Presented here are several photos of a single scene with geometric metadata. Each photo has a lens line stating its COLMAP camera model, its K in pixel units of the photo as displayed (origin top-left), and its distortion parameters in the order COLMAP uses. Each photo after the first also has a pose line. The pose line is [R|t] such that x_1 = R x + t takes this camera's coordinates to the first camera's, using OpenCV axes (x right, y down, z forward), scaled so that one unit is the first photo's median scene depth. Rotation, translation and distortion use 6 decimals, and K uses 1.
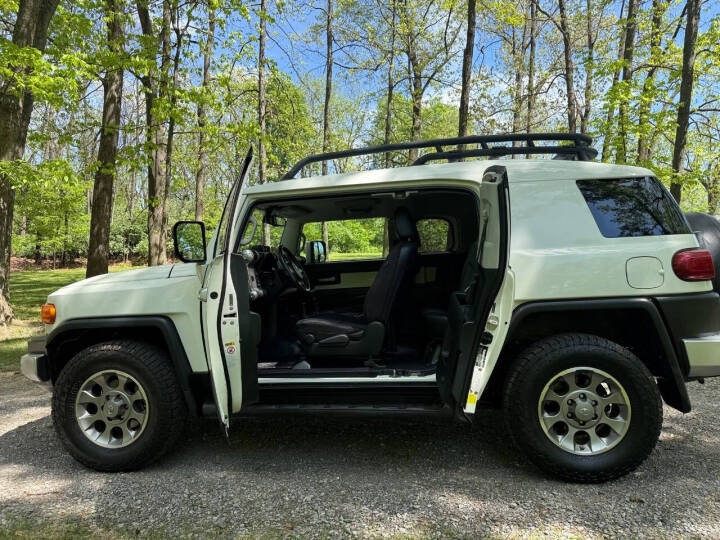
lens RADIAL K [[508.4, 0, 360.0], [0, 508.4, 270.0], [0, 0, 1]] dist [0.019147, -0.021409]
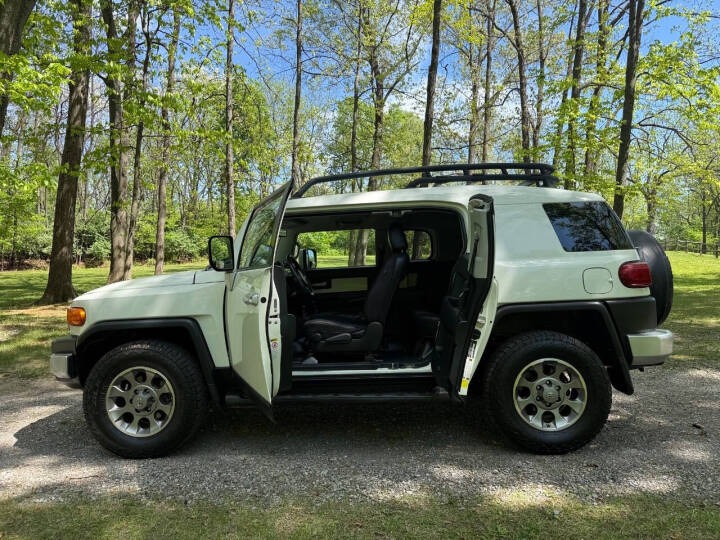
lens RADIAL K [[508.7, 0, 362.0], [0, 508.7, 267.7], [0, 0, 1]] dist [0.047543, -0.060935]
pose [[0.995895, 0.004587, 0.090400, -0.106677], [-0.003763, 0.999950, -0.009279, -0.011686], [-0.090438, 0.008901, 0.995862, -0.159628]]
